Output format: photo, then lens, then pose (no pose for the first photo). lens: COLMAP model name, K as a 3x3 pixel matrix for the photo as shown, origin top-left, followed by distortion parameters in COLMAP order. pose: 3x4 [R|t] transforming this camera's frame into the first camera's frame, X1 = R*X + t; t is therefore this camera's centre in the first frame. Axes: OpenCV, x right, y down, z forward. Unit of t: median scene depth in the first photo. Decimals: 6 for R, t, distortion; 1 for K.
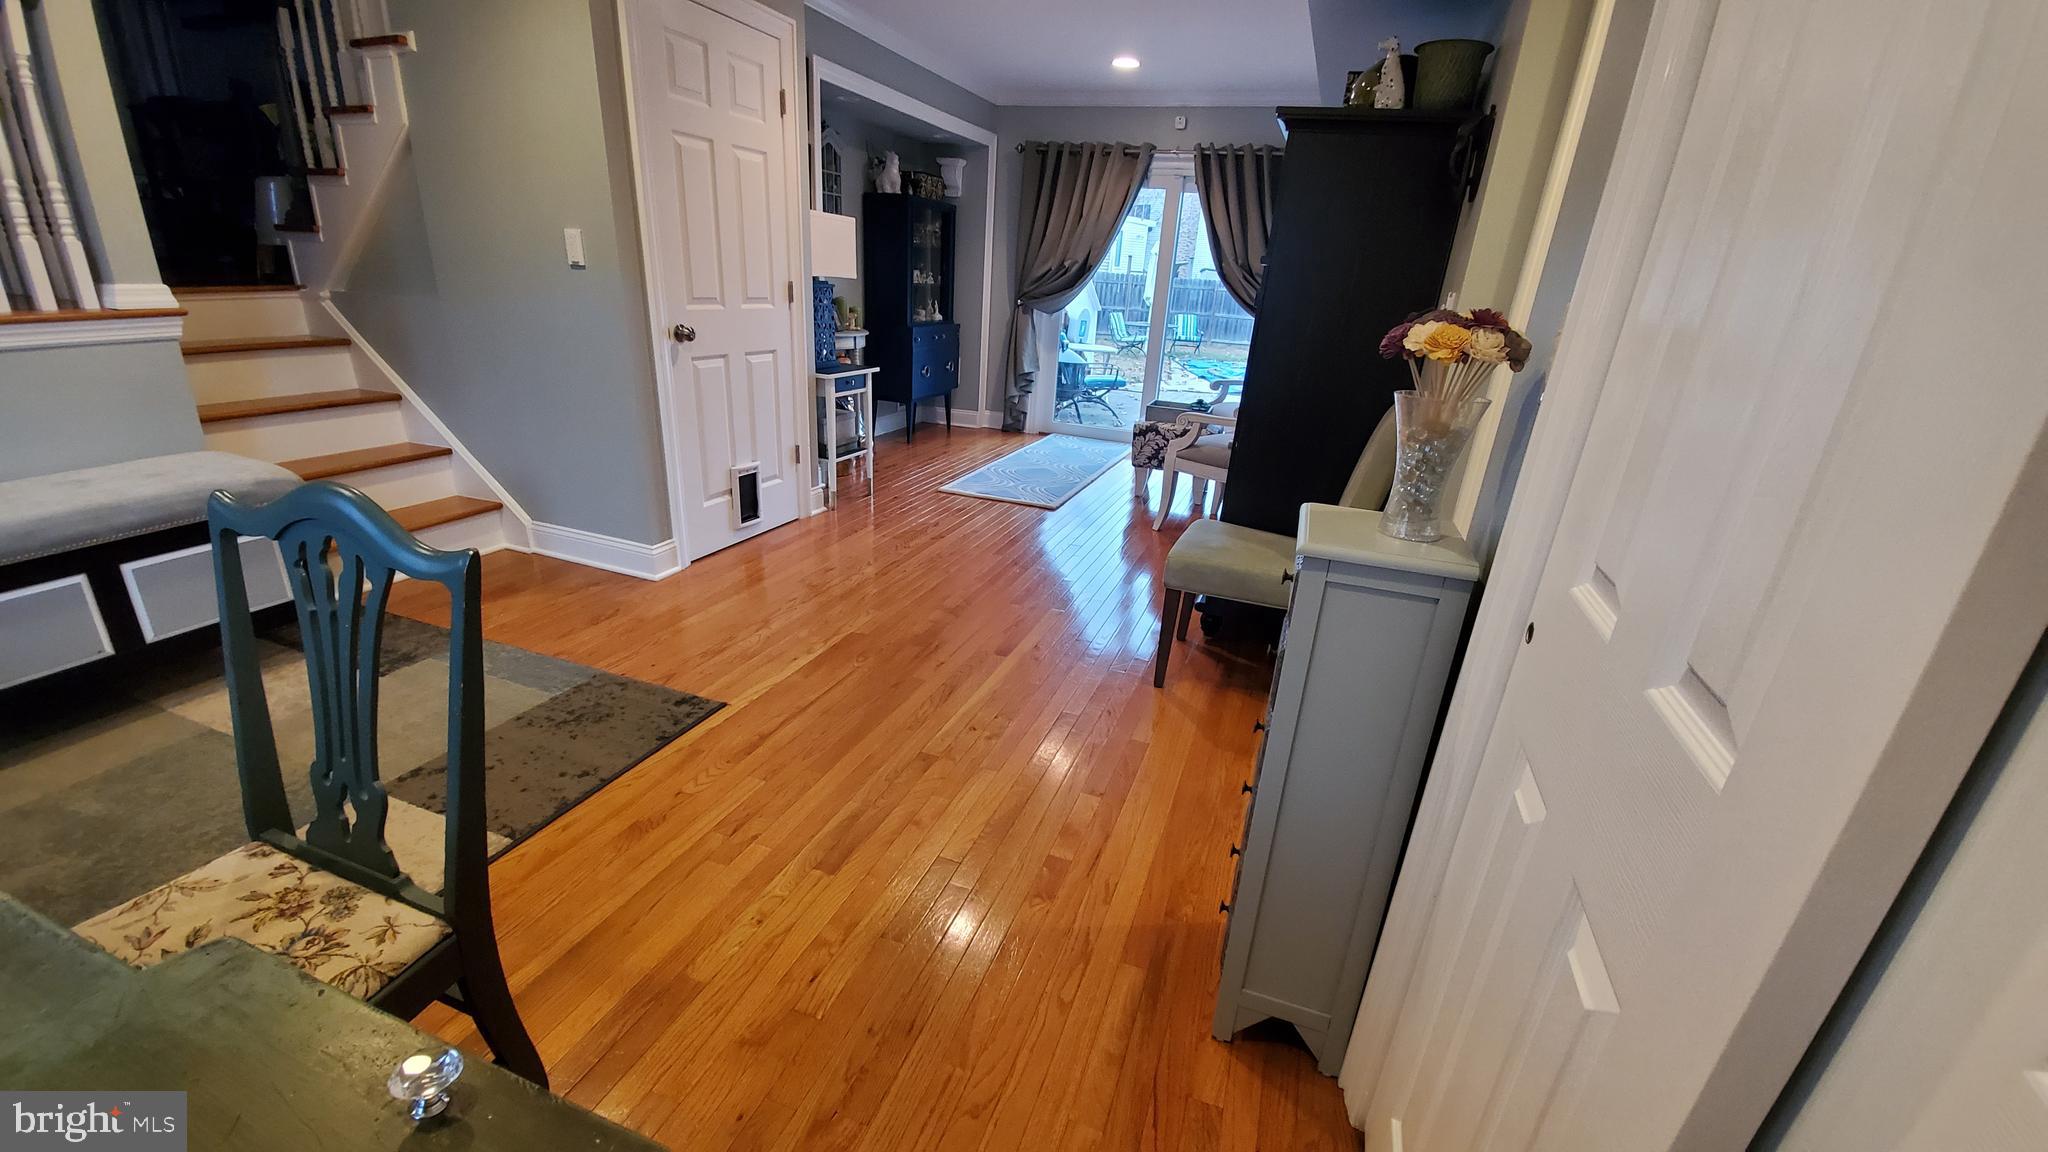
lens RADIAL K [[809.8, 0, 1028.7], [0, 809.8, 574.8], [0, 0, 1]] dist [-0.001142, -0.002523]
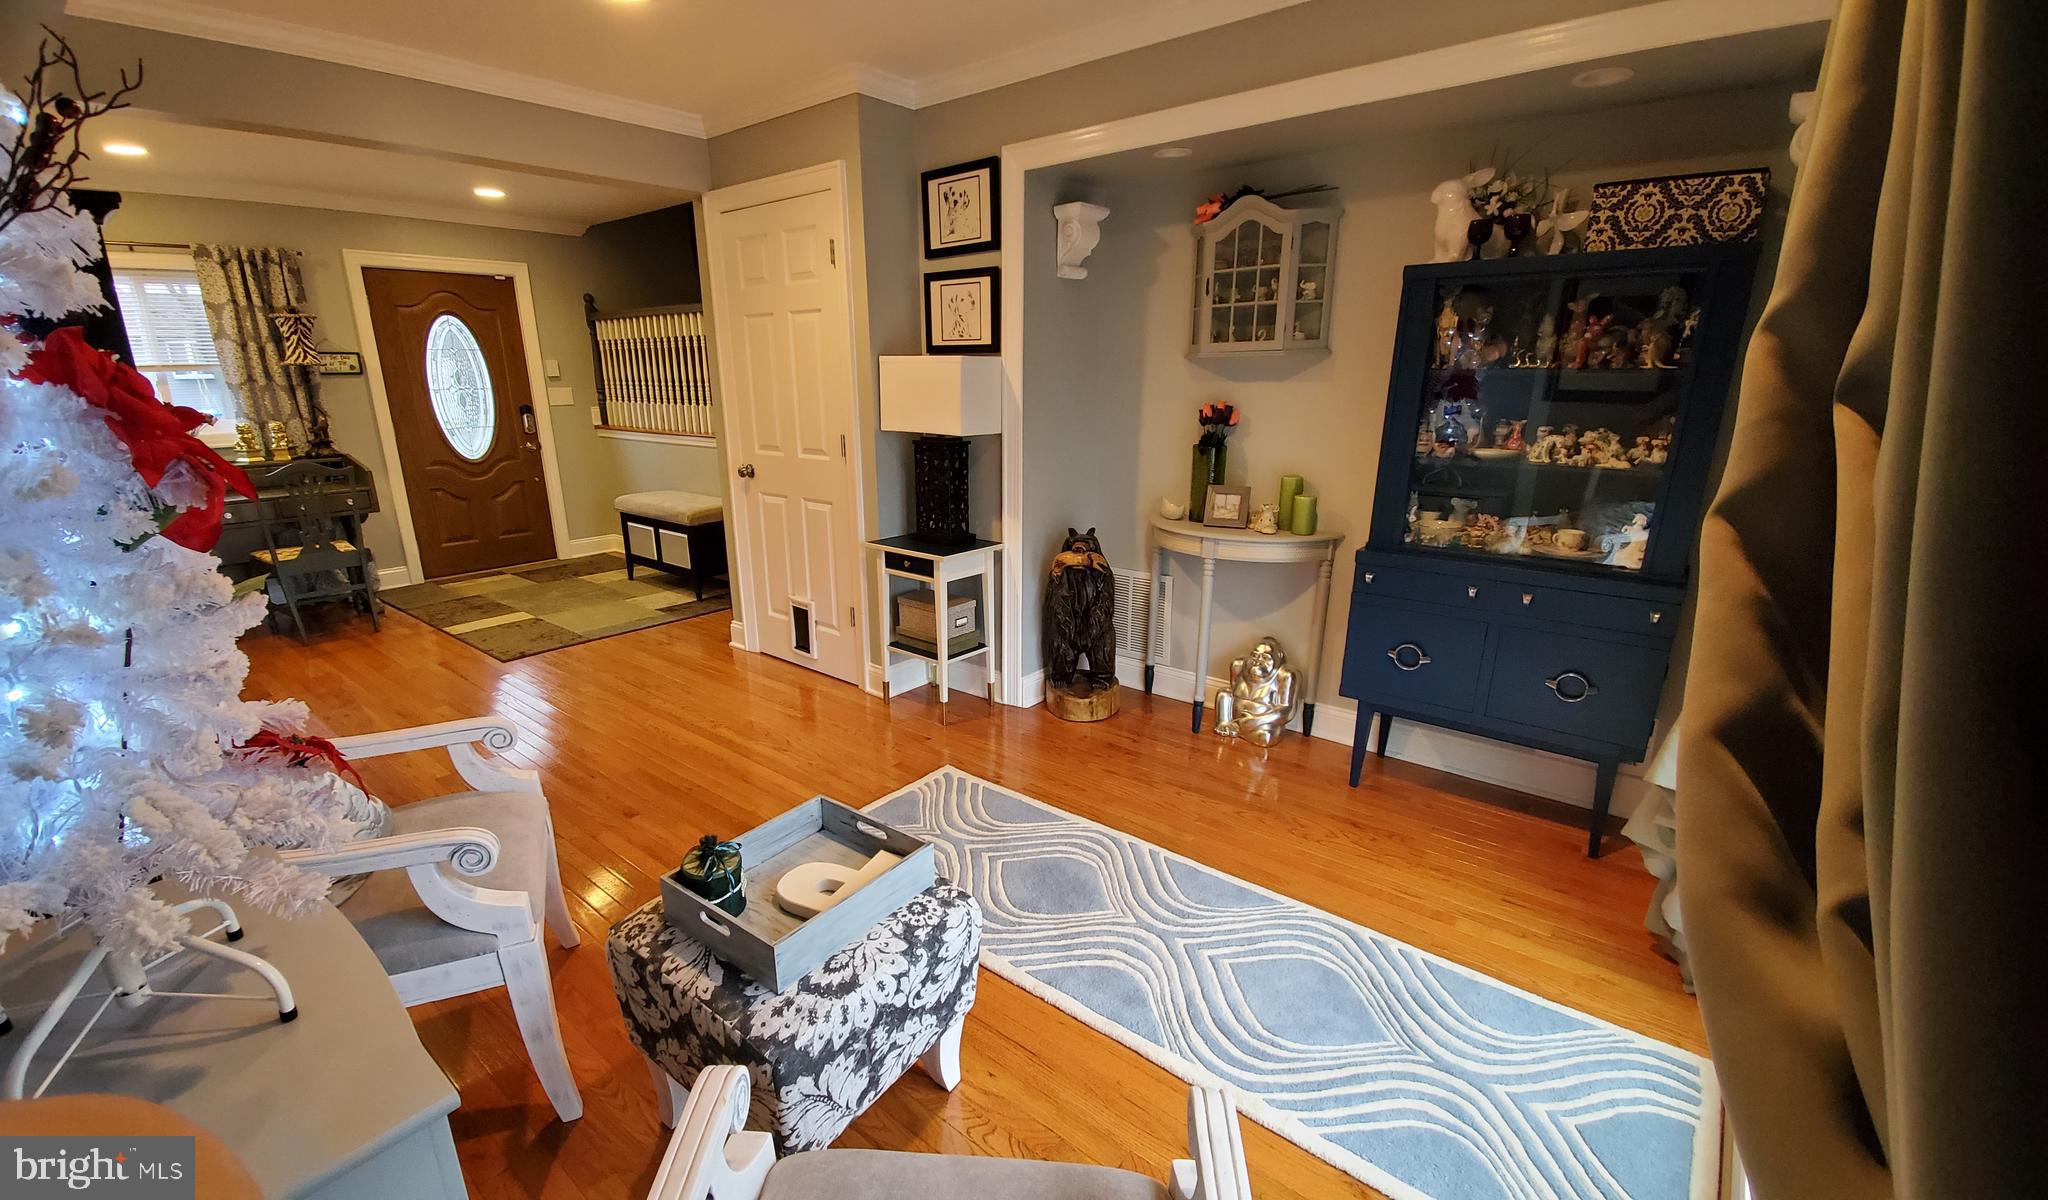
lens RADIAL K [[865.6, 0, 968.3], [0, 865.6, 600.1], [0, 0, 1]] dist [0.000189, -0.000110]
pose [[-0.361375, 0.189013, -0.913062, 0.596278], [-0.332890, 0.888551, 0.315691, -0.558389], [0.870972, 0.418032, -0.258180, 1.466913]]
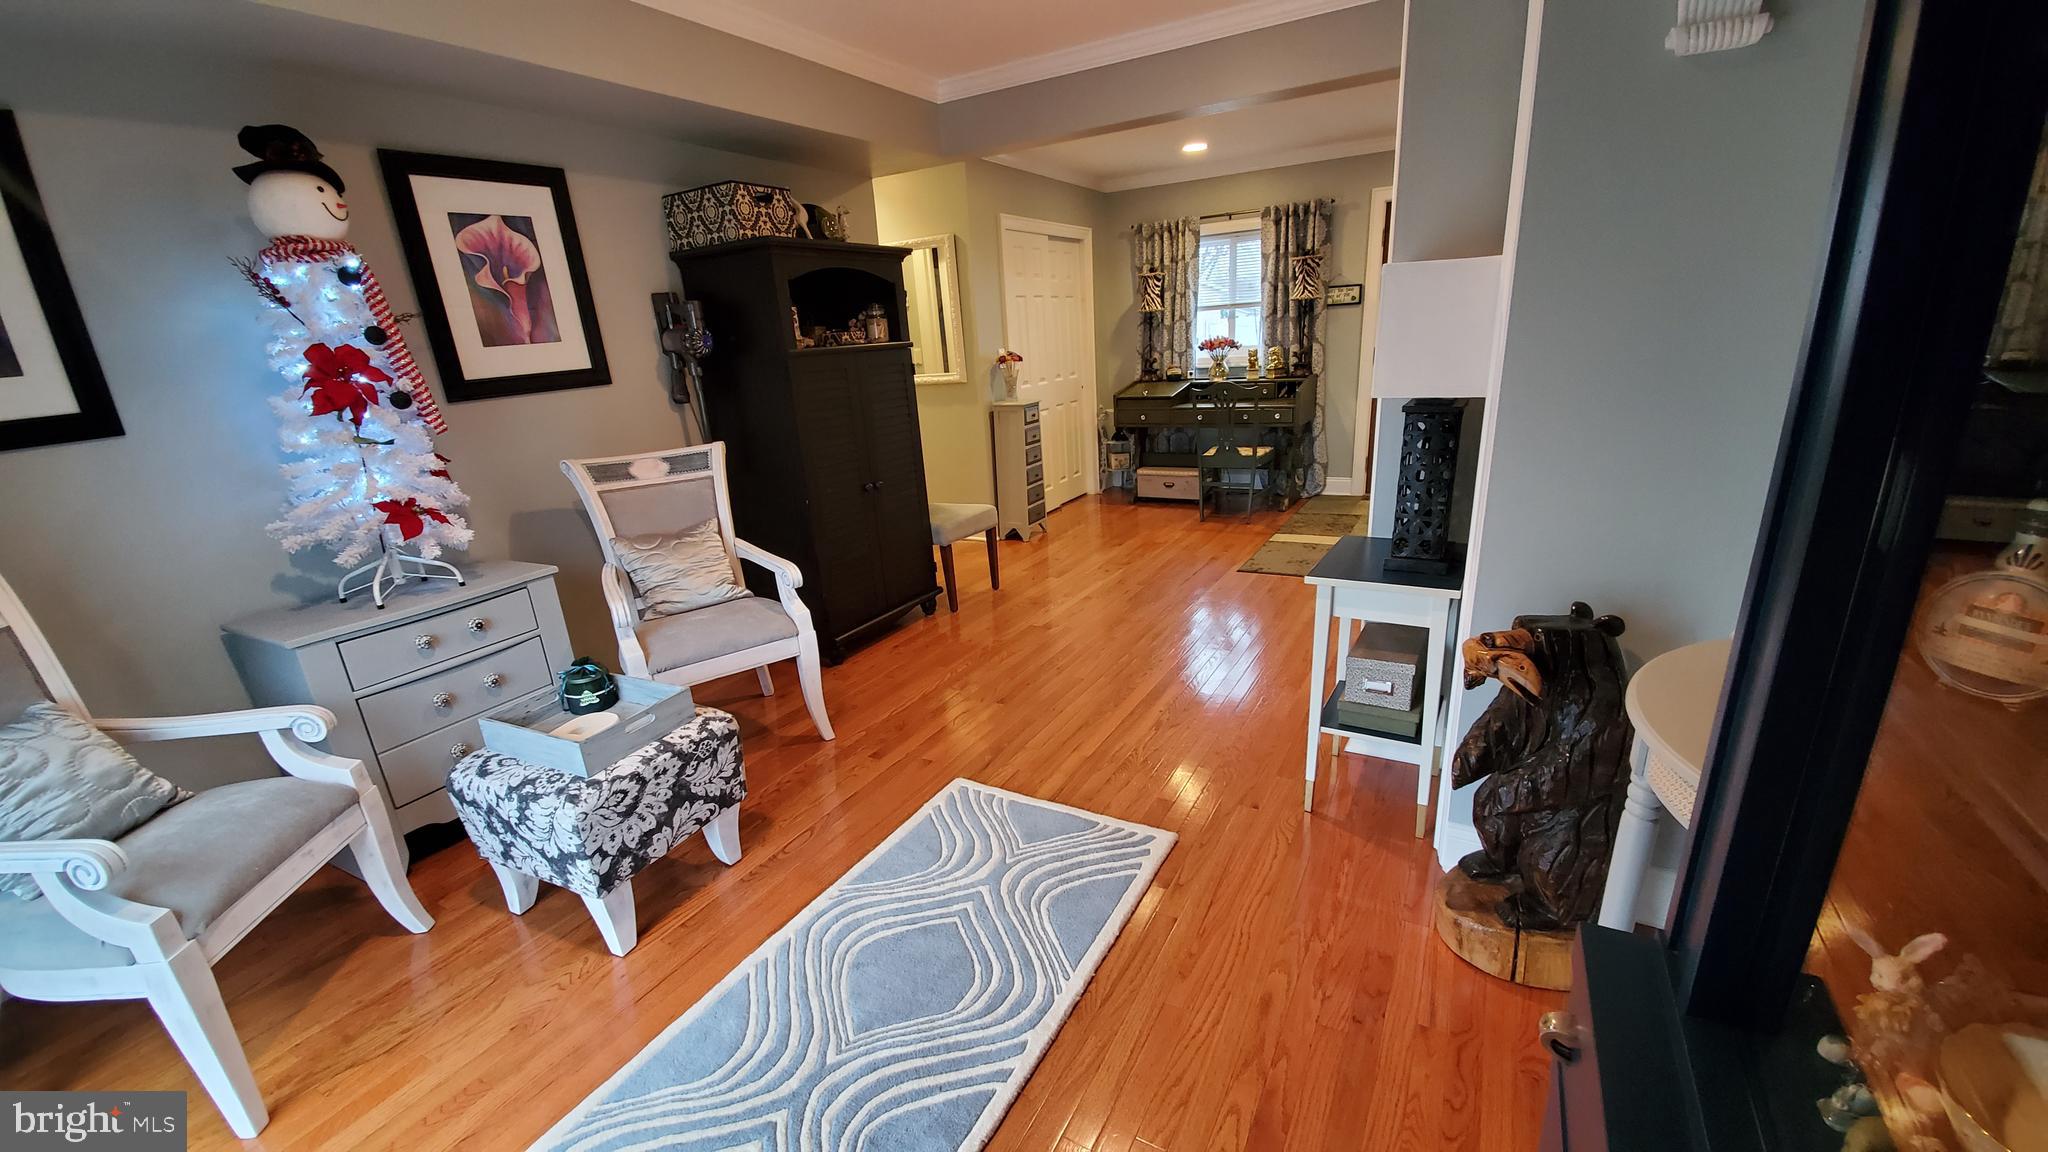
lens RADIAL K [[809.8, 0, 1027.8], [0, 809.8, 588.1], [0, 0, 1]] dist [-0.001142, -0.002523]
pose [[-0.987179, -0.049820, 0.151646, -0.160420], [0.055045, 0.785513, 0.616392, -0.665396], [-0.149829, 0.616836, -0.772700, 1.678711]]
